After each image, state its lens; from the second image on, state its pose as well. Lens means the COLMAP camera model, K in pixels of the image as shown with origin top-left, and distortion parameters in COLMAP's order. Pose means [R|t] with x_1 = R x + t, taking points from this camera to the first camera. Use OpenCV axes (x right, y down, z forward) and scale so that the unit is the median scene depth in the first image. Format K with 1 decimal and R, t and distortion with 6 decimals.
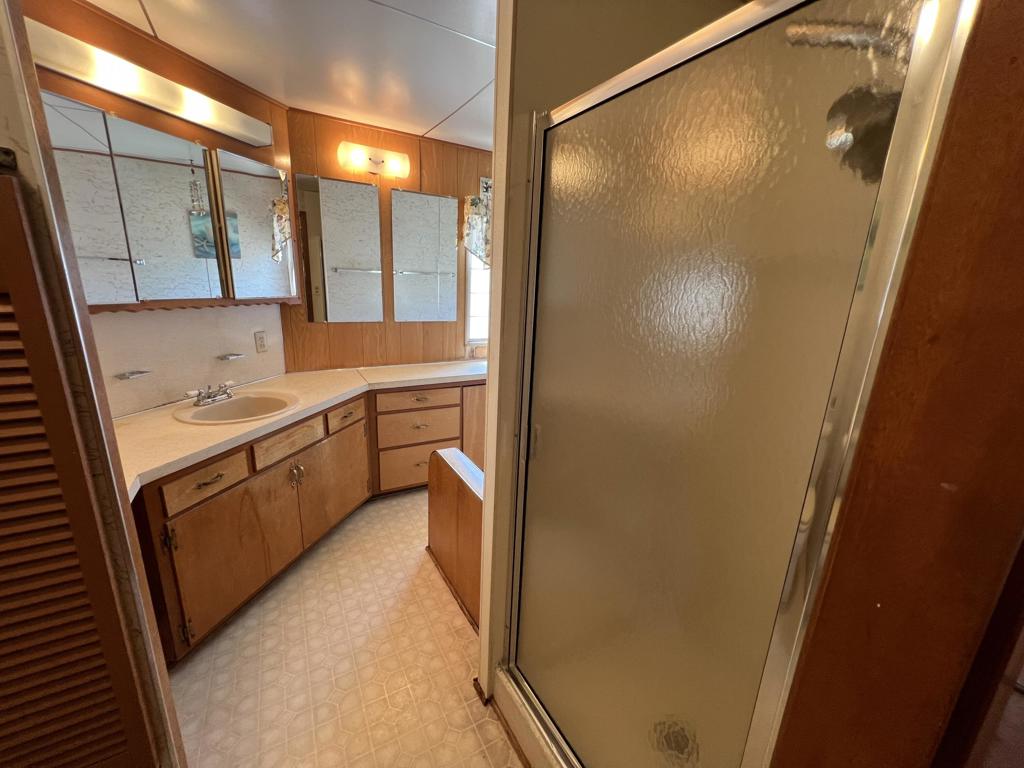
lens RADIAL K [[410.3, 0, 513.2], [0, 410.3, 385.8], [0, 0, 1]] dist [-0.002027, 0.001095]
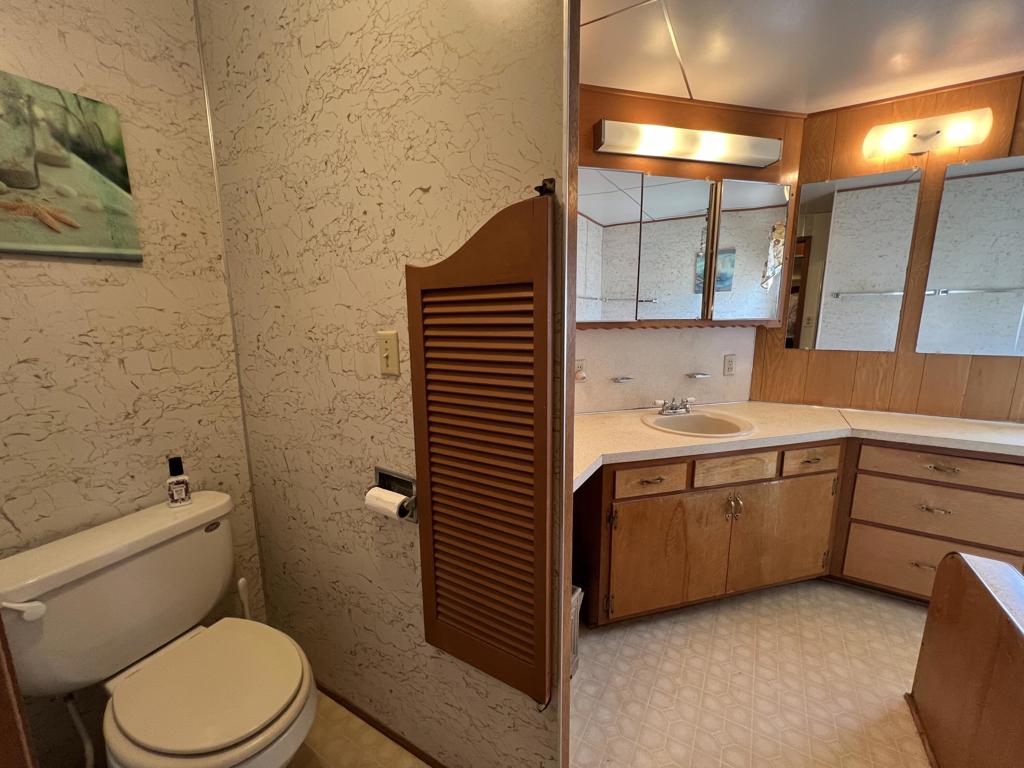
lens RADIAL K [[410.7, 0, 512.8], [0, 410.7, 386.4], [0, 0, 1]] dist [-0.003782, 0.000578]
pose [[0.483675, 0.108684, -0.868474, -0.005186], [-0.191248, 0.981406, 0.016306, 0.025207], [0.854098, 0.158207, 0.495467, 0.071304]]
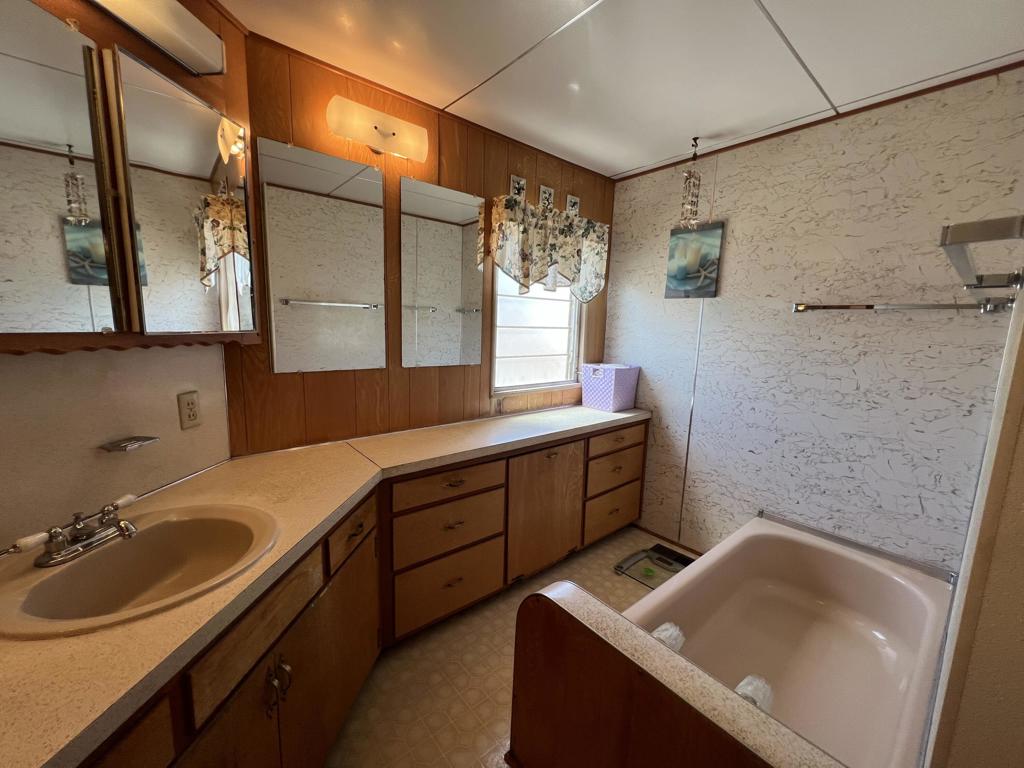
lens RADIAL K [[410.3, 0, 512.8], [0, 410.3, 384.7], [0, 0, 1]] dist [-0.002027, 0.001095]
pose [[0.986140, -0.039809, 0.161069, -0.247188], [0.056103, 0.993612, -0.097913, -0.058029], [-0.156142, 0.105593, 0.982074, 0.344695]]
